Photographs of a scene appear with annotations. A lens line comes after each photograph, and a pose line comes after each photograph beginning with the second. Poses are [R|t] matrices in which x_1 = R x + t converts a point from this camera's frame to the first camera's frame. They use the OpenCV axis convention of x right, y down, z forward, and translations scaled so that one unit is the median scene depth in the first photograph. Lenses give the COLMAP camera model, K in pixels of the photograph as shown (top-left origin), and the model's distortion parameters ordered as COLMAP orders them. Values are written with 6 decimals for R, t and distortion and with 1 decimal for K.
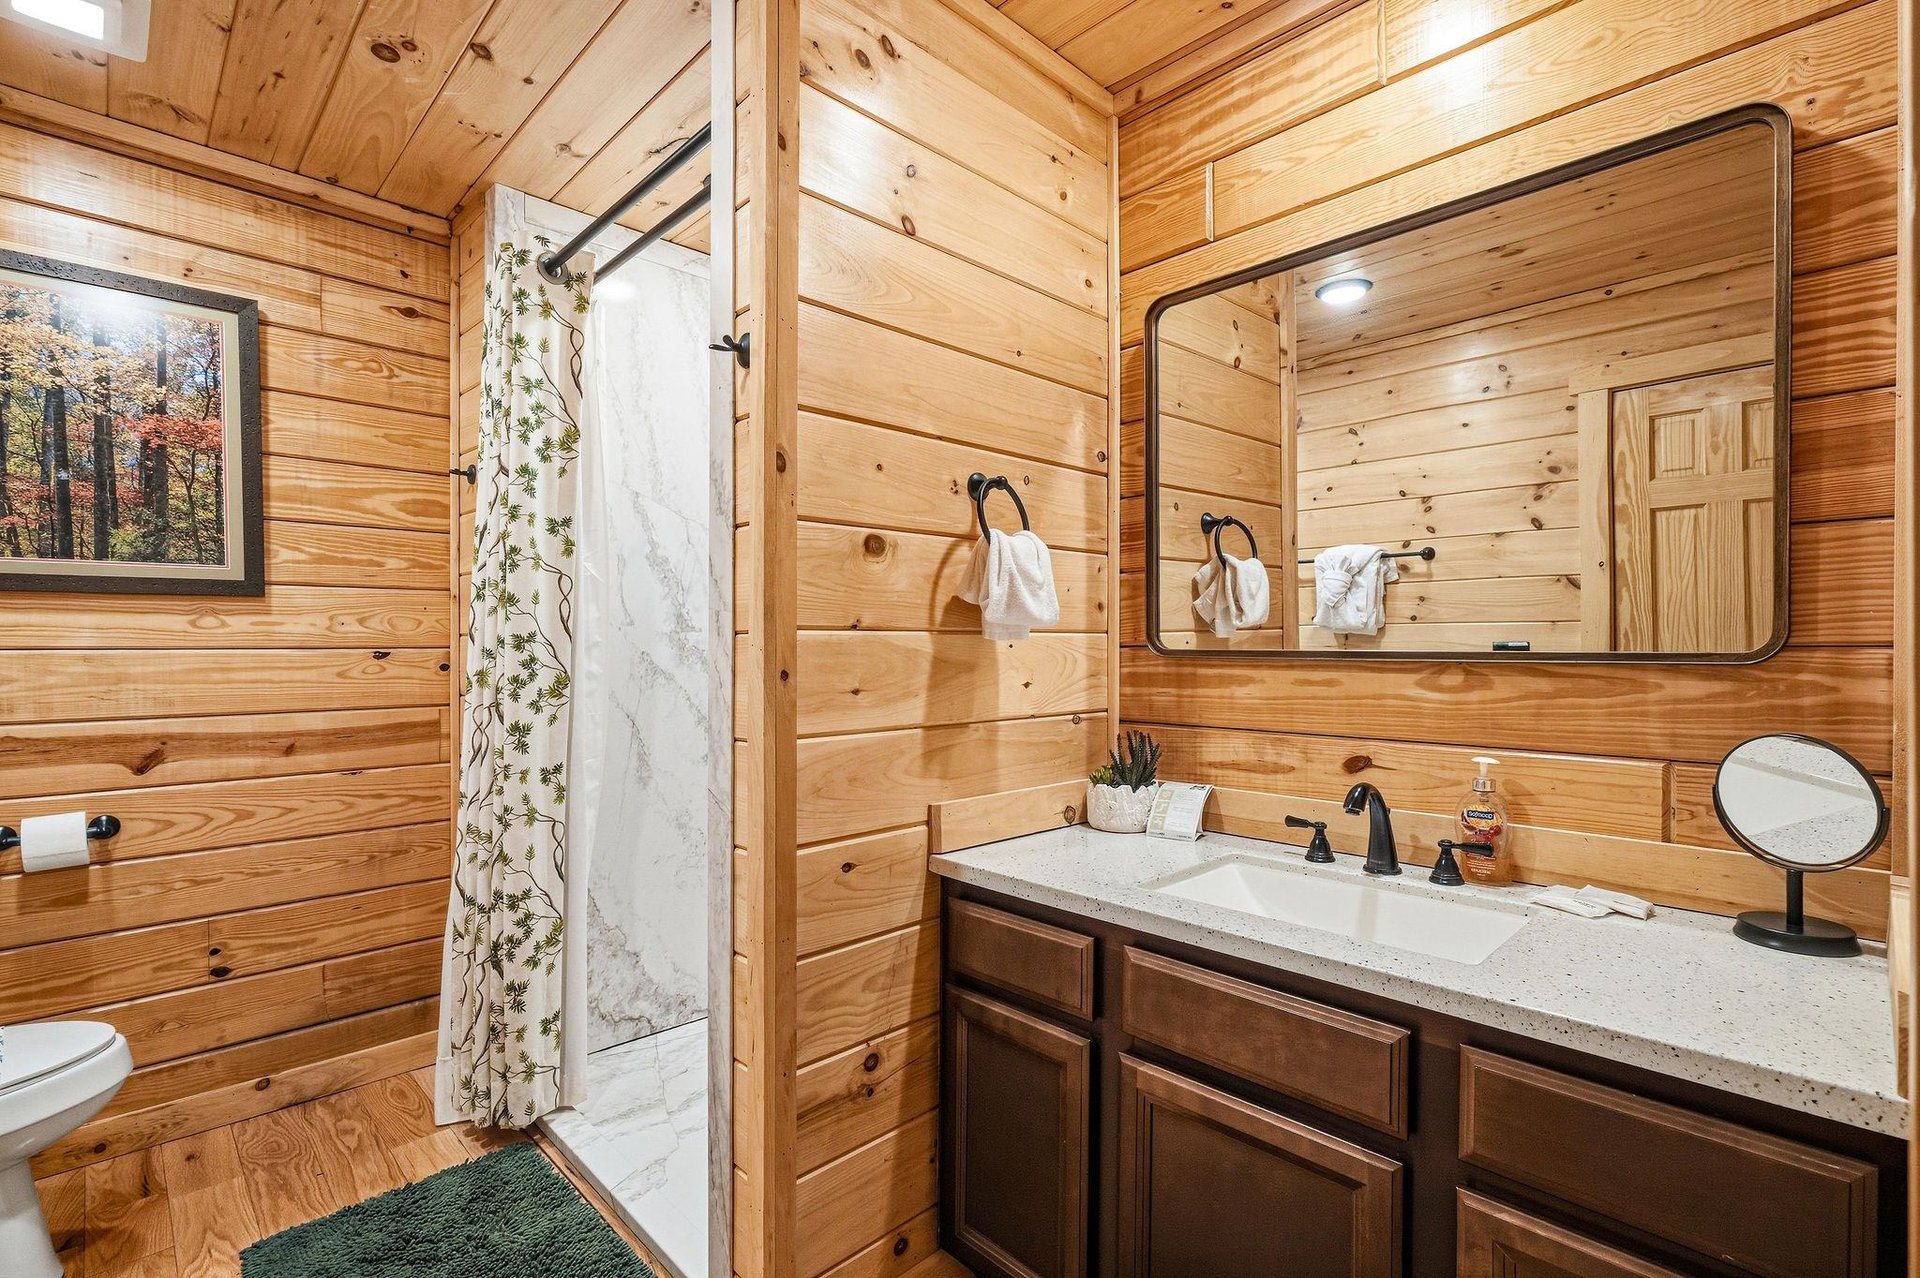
lens RADIAL K [[879.4, 0, 955.7], [0, 879.4, 654.3], [0, 0, 1]] dist [-0.002049, -0.000456]
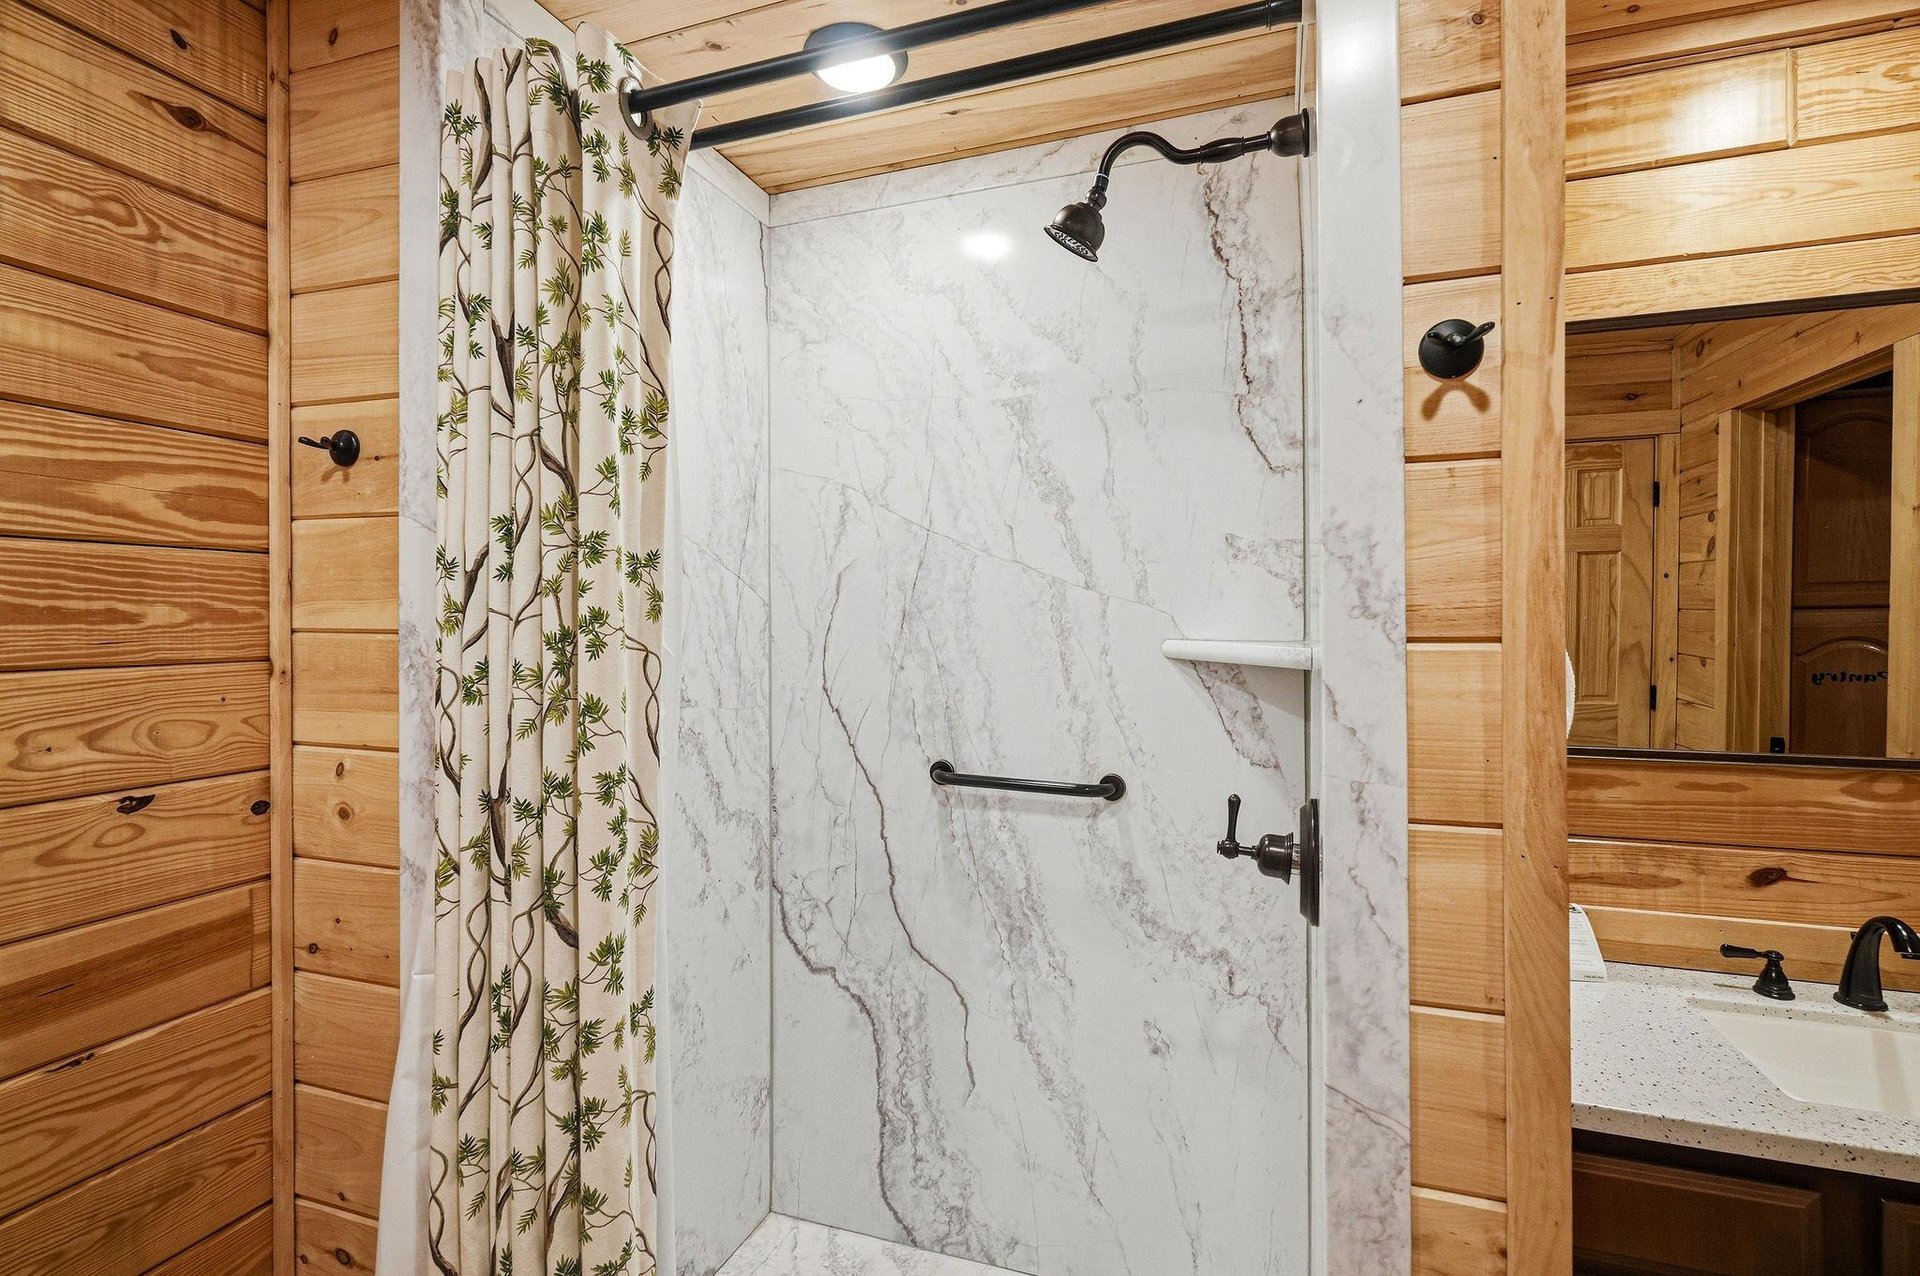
lens RADIAL K [[887.1, 0, 966.0], [0, 887.1, 626.8], [0, 0, 1]] dist [-0.000162, -0.000217]
pose [[0.895890, -0.006534, 0.444229, -0.511984], [0.009090, 0.999952, -0.003626, -0.102187], [-0.444184, 0.007287, 0.895906, 0.392707]]
